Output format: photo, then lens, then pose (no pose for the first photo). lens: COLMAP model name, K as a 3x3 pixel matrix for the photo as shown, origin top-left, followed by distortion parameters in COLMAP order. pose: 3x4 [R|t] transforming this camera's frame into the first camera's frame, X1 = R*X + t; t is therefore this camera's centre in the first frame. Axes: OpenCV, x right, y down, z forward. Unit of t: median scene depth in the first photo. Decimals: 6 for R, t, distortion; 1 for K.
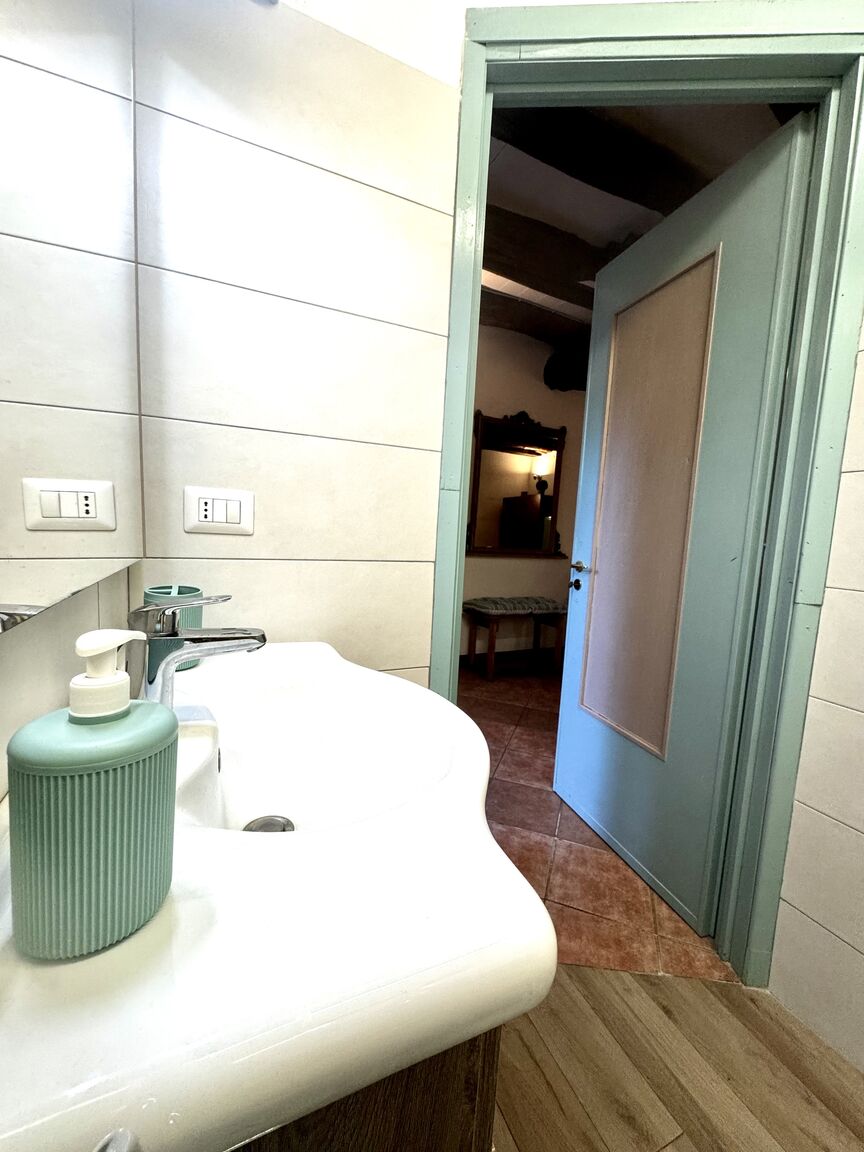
lens RADIAL K [[461.6, 0, 431.2], [0, 461.6, 576.3], [0, 0, 1]] dist [-0.004458, 0.000364]
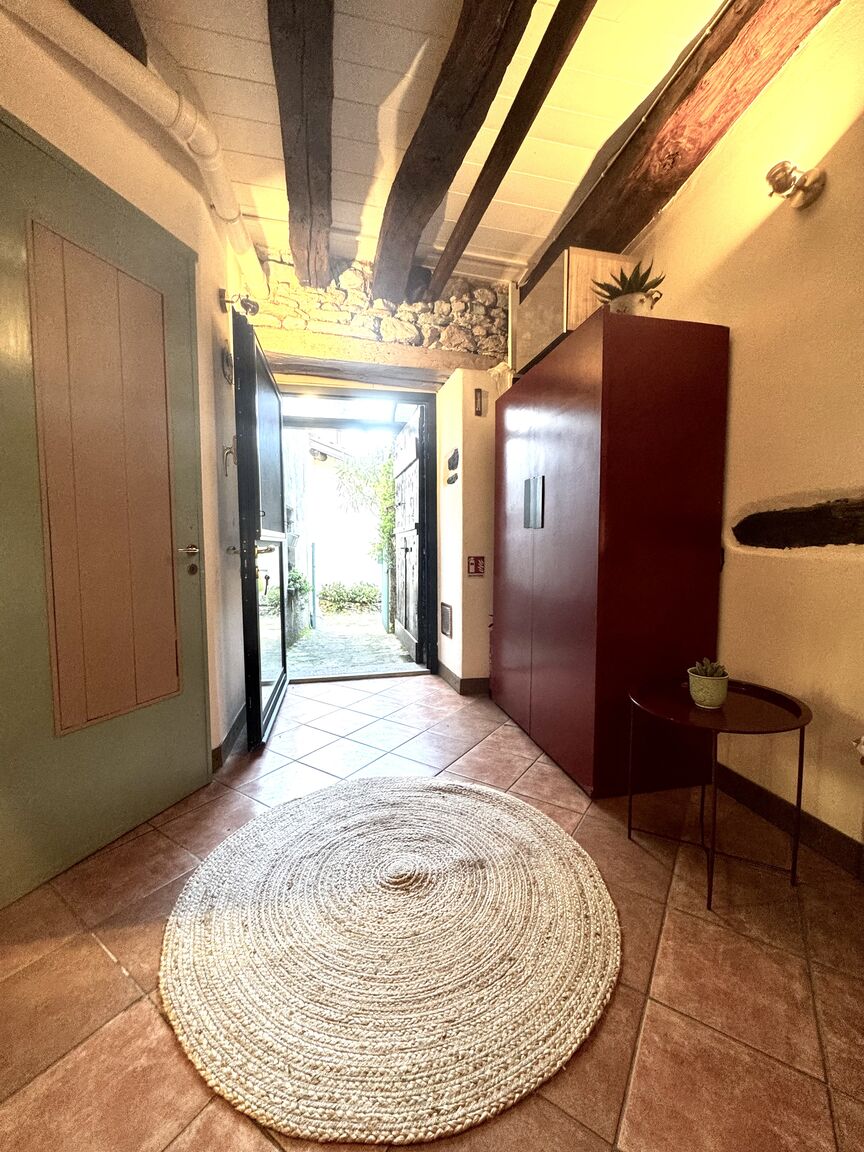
lens RADIAL K [[461.6, 0, 431.2], [0, 461.6, 576.3], [0, 0, 1]] dist [-0.004458, 0.000364]
pose [[-0.224566, 0.019344, -0.974267, 0.446189], [-0.107753, 0.993179, 0.044556, -0.021681], [0.968483, 0.114986, -0.220950, 0.694009]]
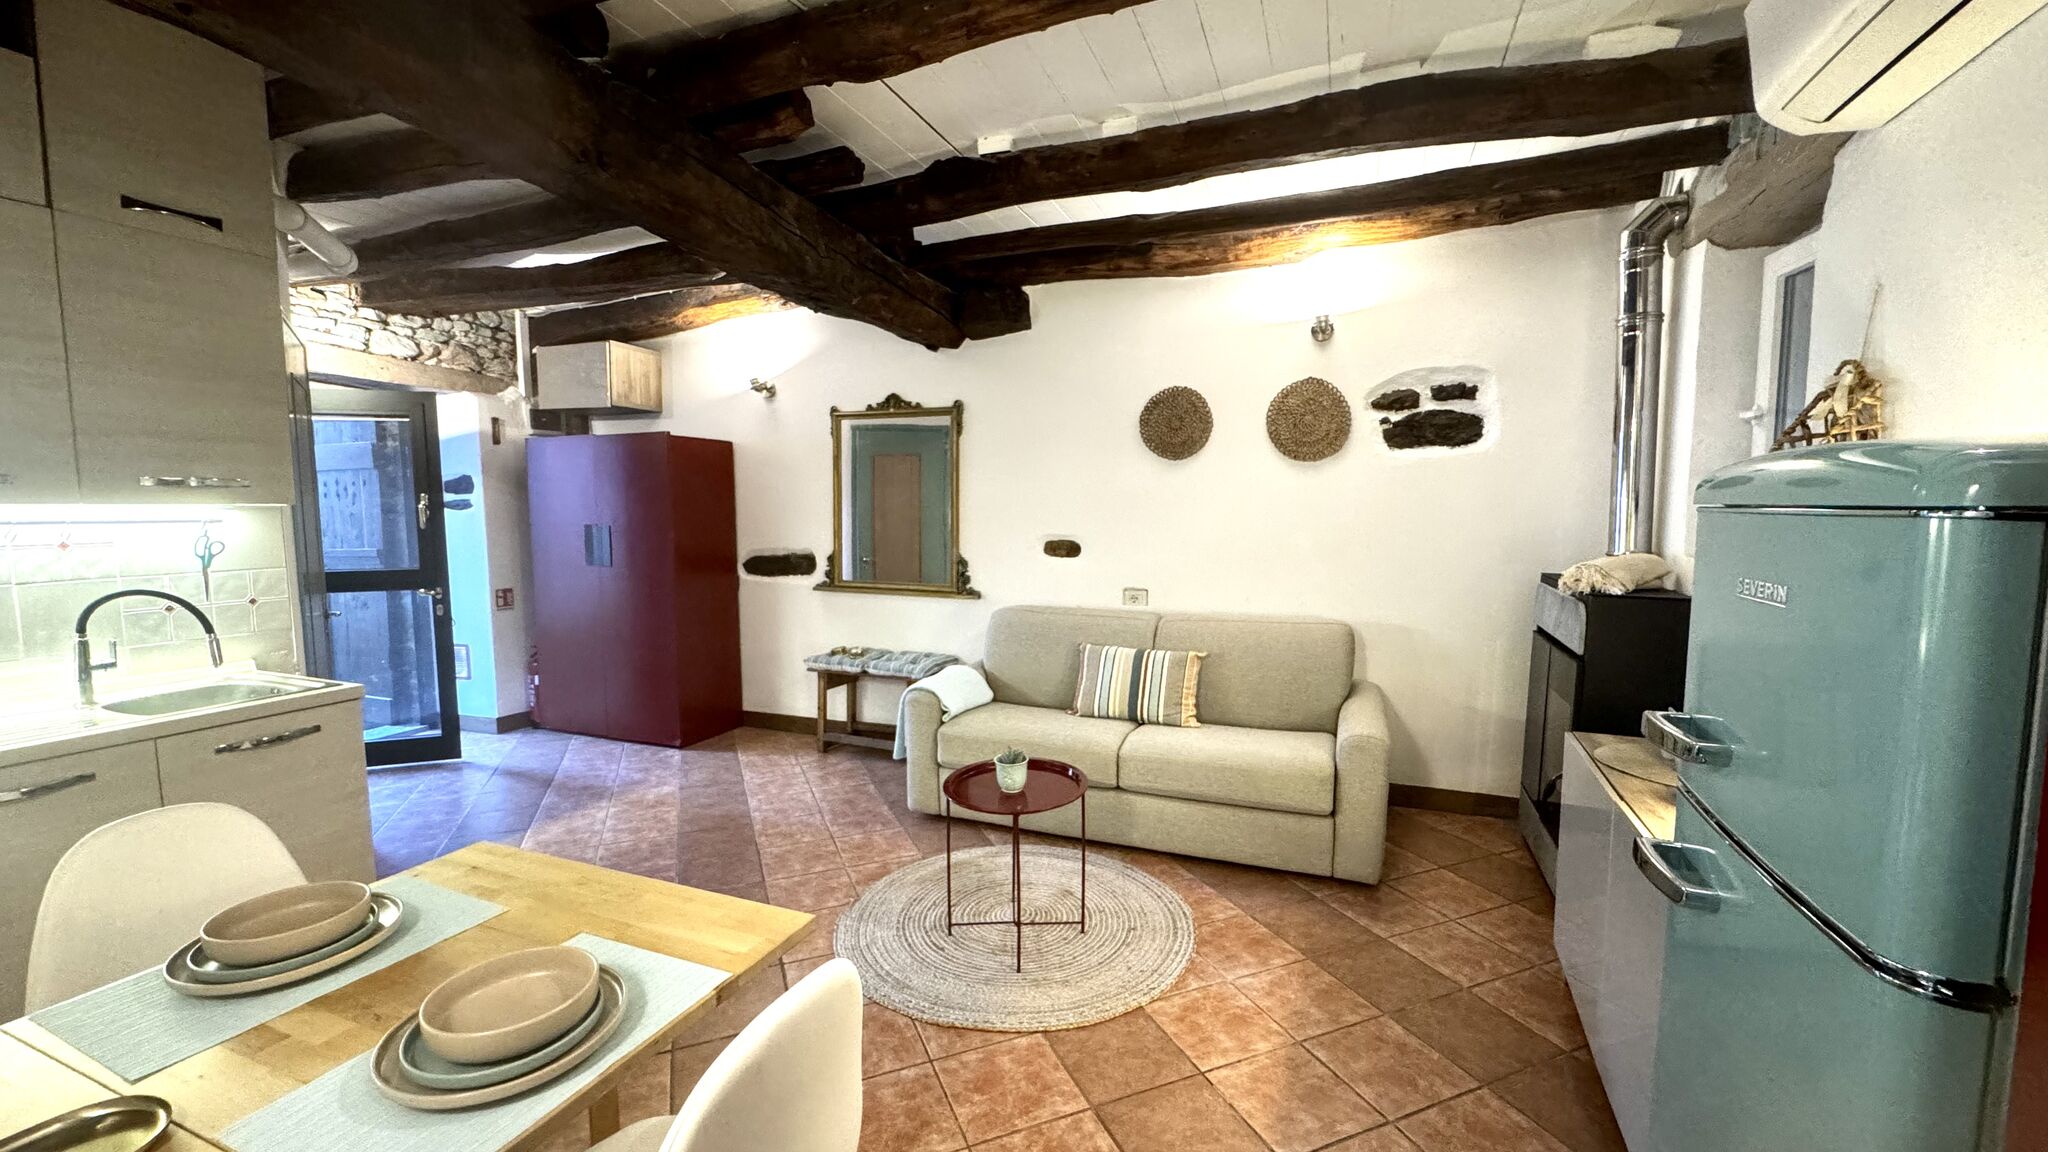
lens RADIAL K [[819.1, 0, 1024.6], [0, 819.1, 576.9], [0, 0, 1]] dist [-0.004507, -0.000367]
pose [[0.687163, 0.011473, -0.726413, 1.253710], [-0.035435, 0.999215, -0.017738, -0.055193], [0.725639, 0.037929, 0.687030, 0.274830]]
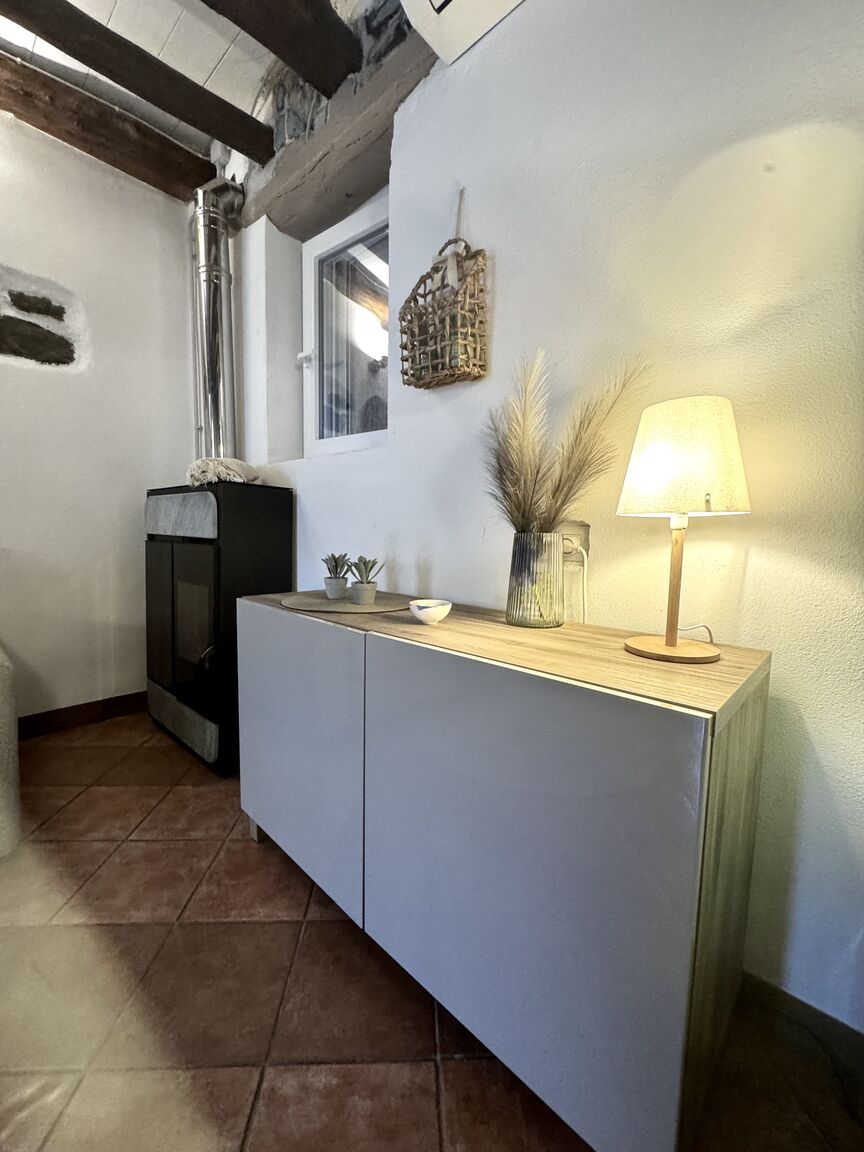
lens RADIAL K [[461.6, 0, 431.2], [0, 461.6, 576.3], [0, 0, 1]] dist [-0.004458, 0.000364]
pose [[0.915099, -0.070939, 0.396941, 1.077213], [0.068927, 0.997434, 0.019353, 0.026633], [-0.397296, 0.009650, 0.917640, 0.640971]]
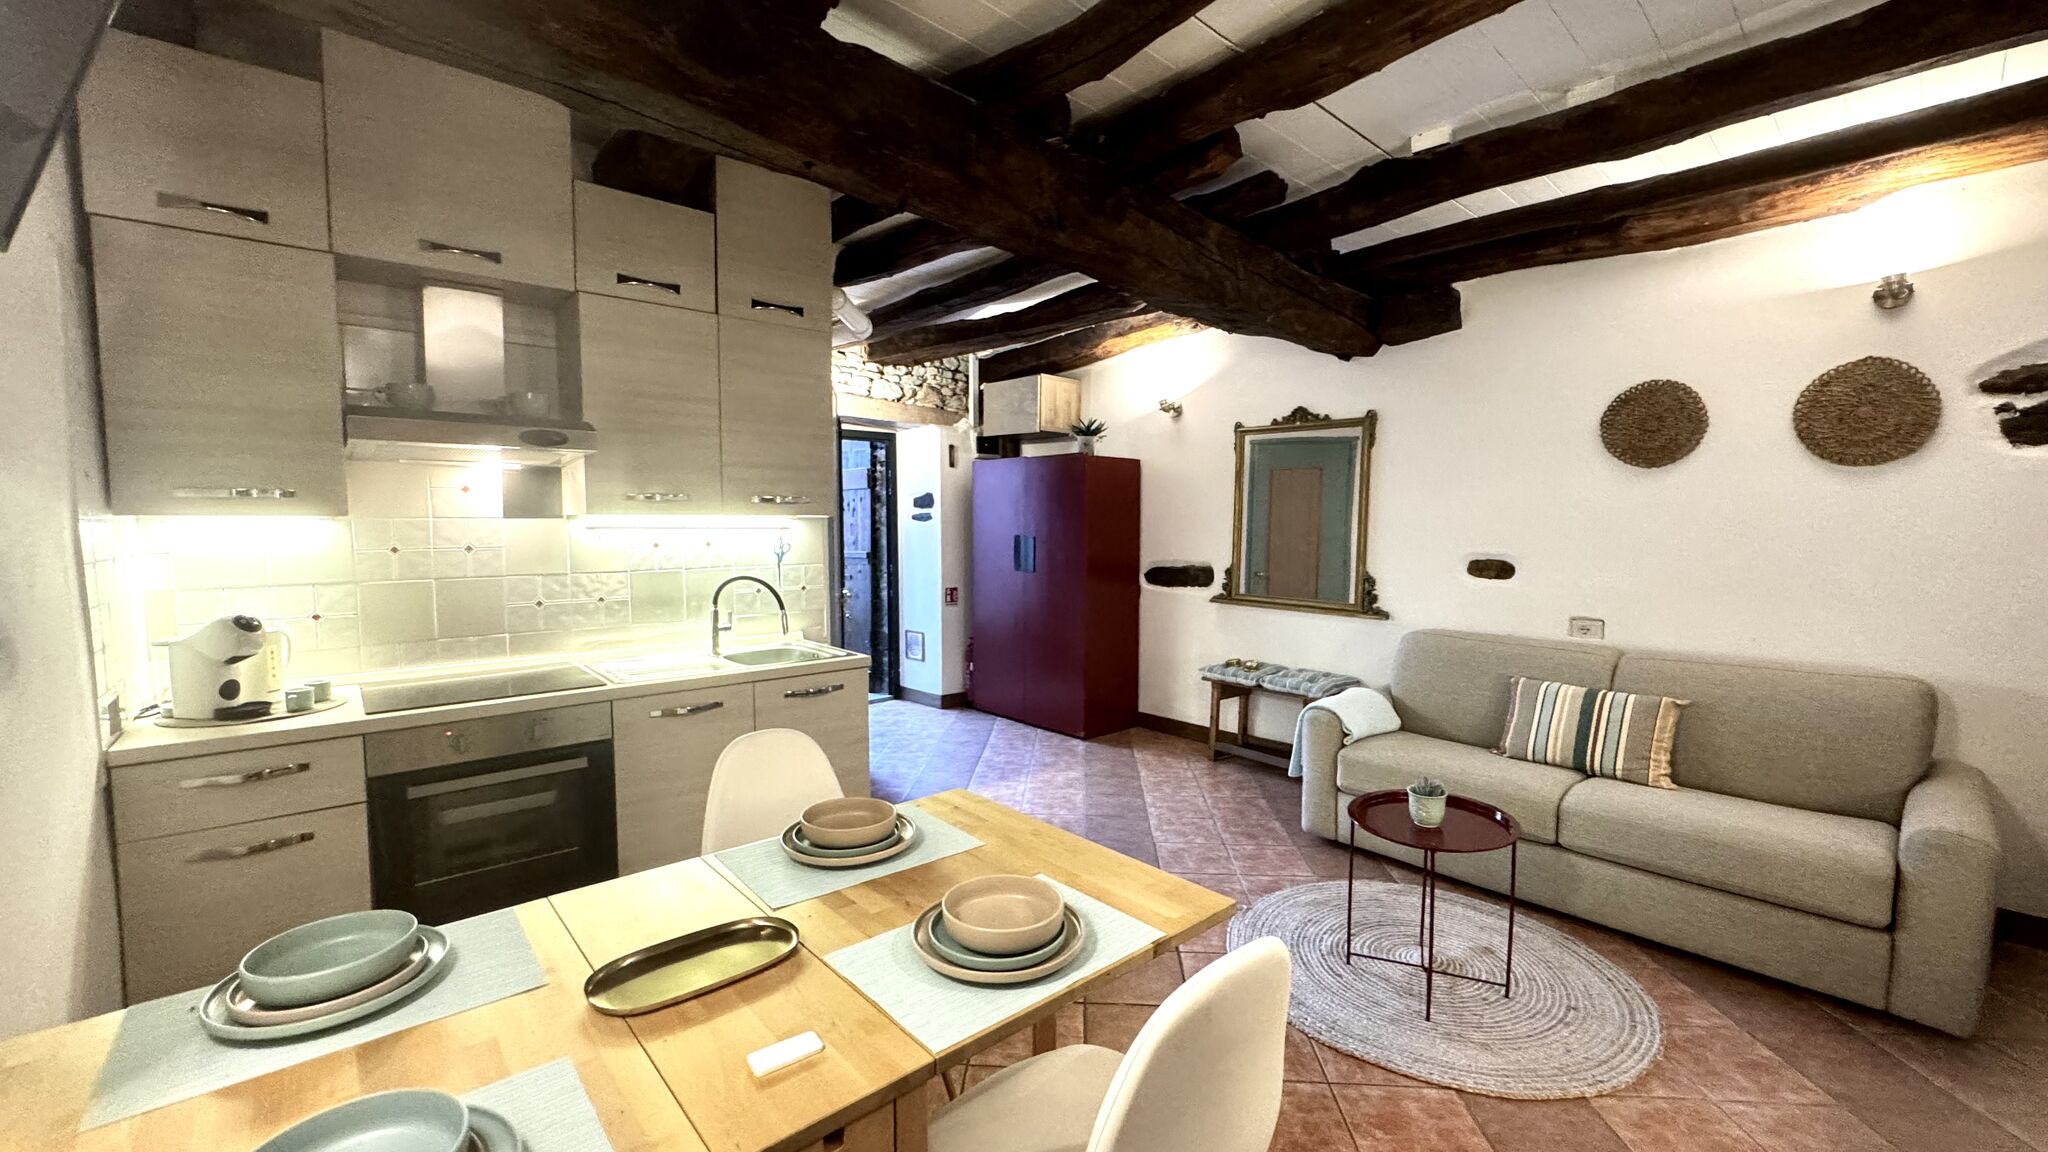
lens RADIAL K [[819.1, 0, 1024.6], [0, 819.1, 576.9], [0, 0, 1]] dist [-0.004507, -0.000367]
pose [[0.293118, 0.017439, -0.955917, 1.267315], [-0.083869, 0.996448, -0.007539, -0.050264], [0.952391, 0.082382, 0.293539, 0.240189]]
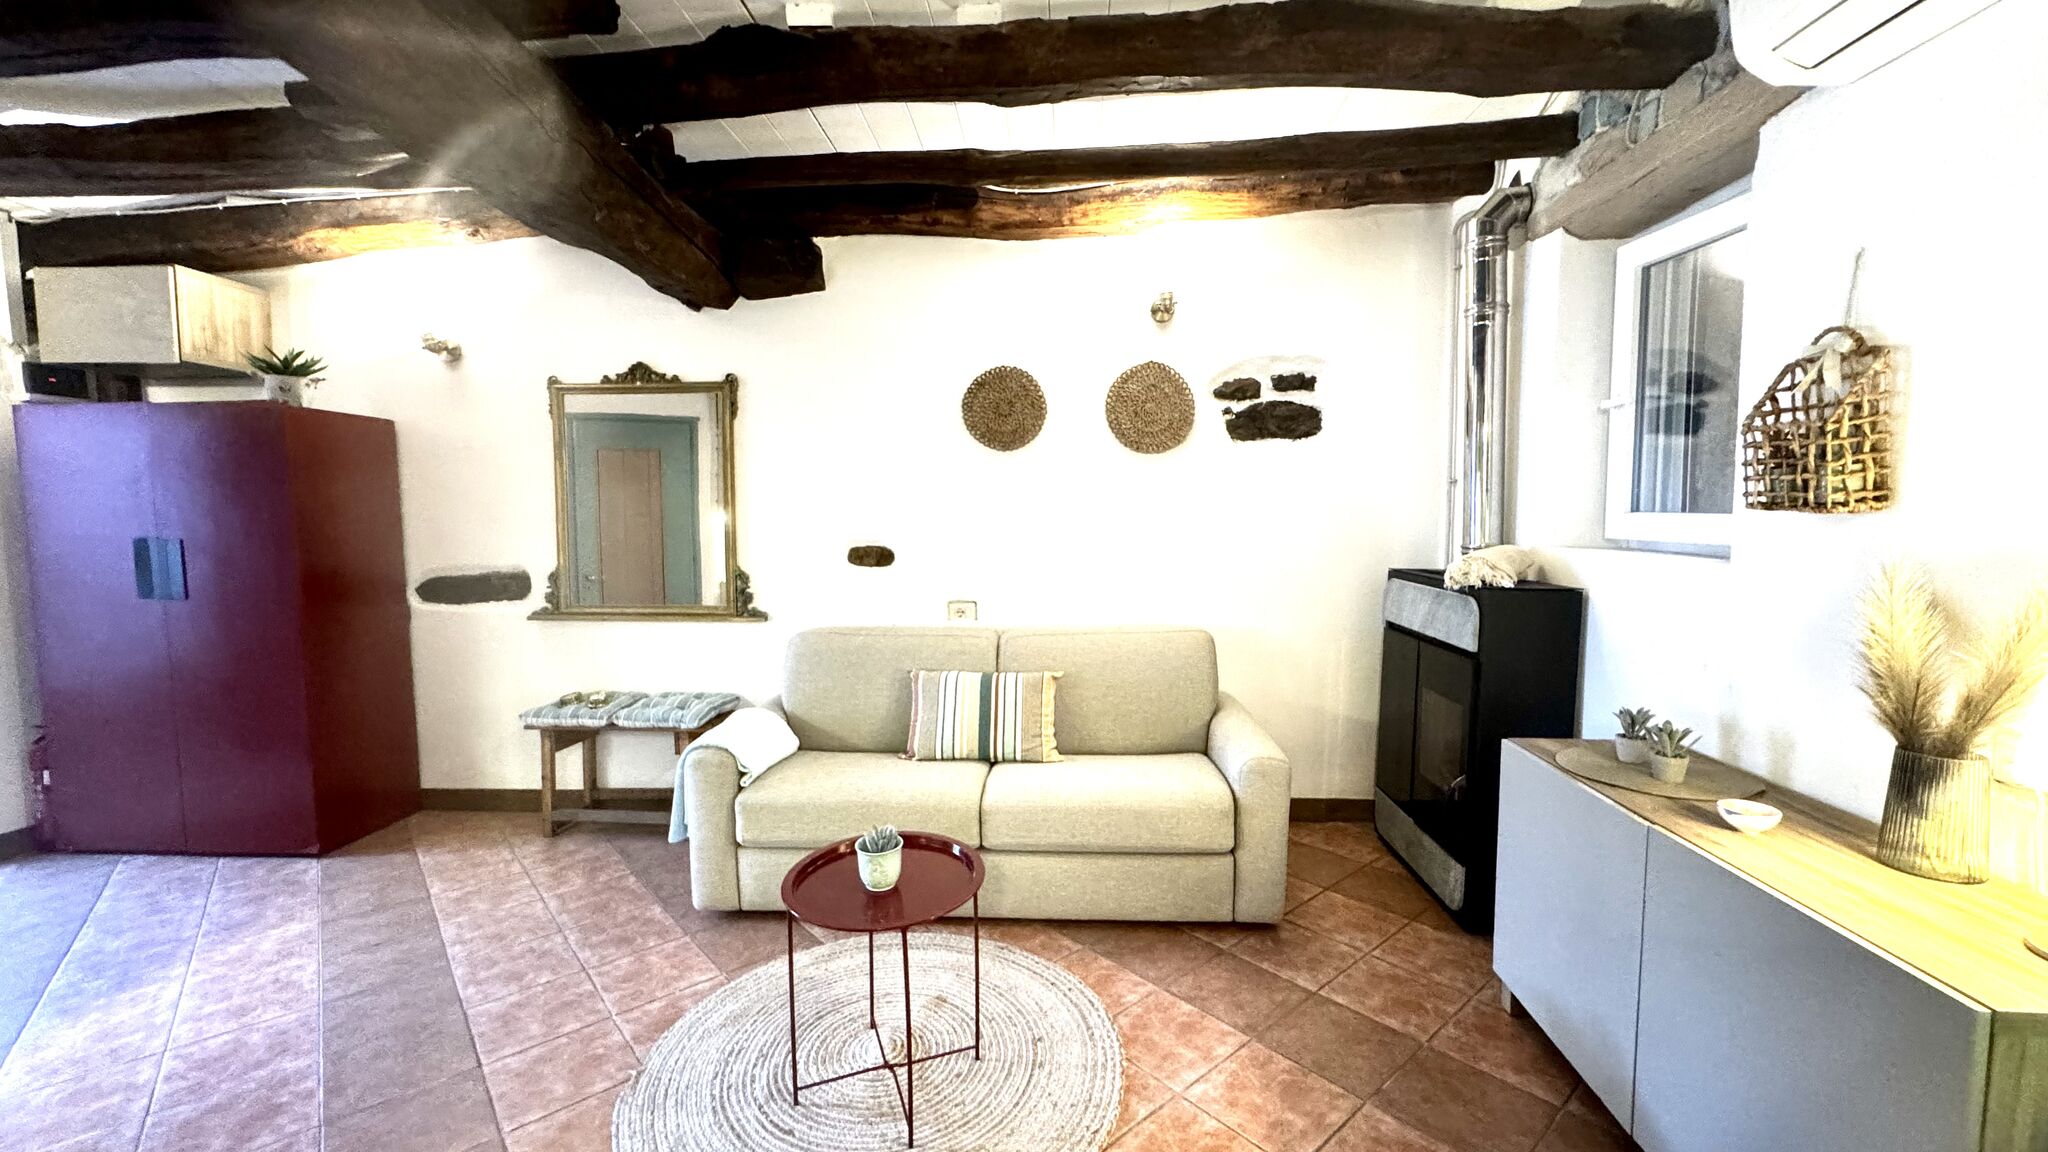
lens RADIAL K [[819.1, 0, 1024.0], [0, 819.1, 576.0], [0, 0, 1]] dist [-0.003682, 0.000220]
pose [[0.880806, -0.023442, -0.472897, 1.058110], [0.006959, 0.999307, -0.036576, -0.058011], [0.473427, 0.028926, 0.880358, 0.346362]]
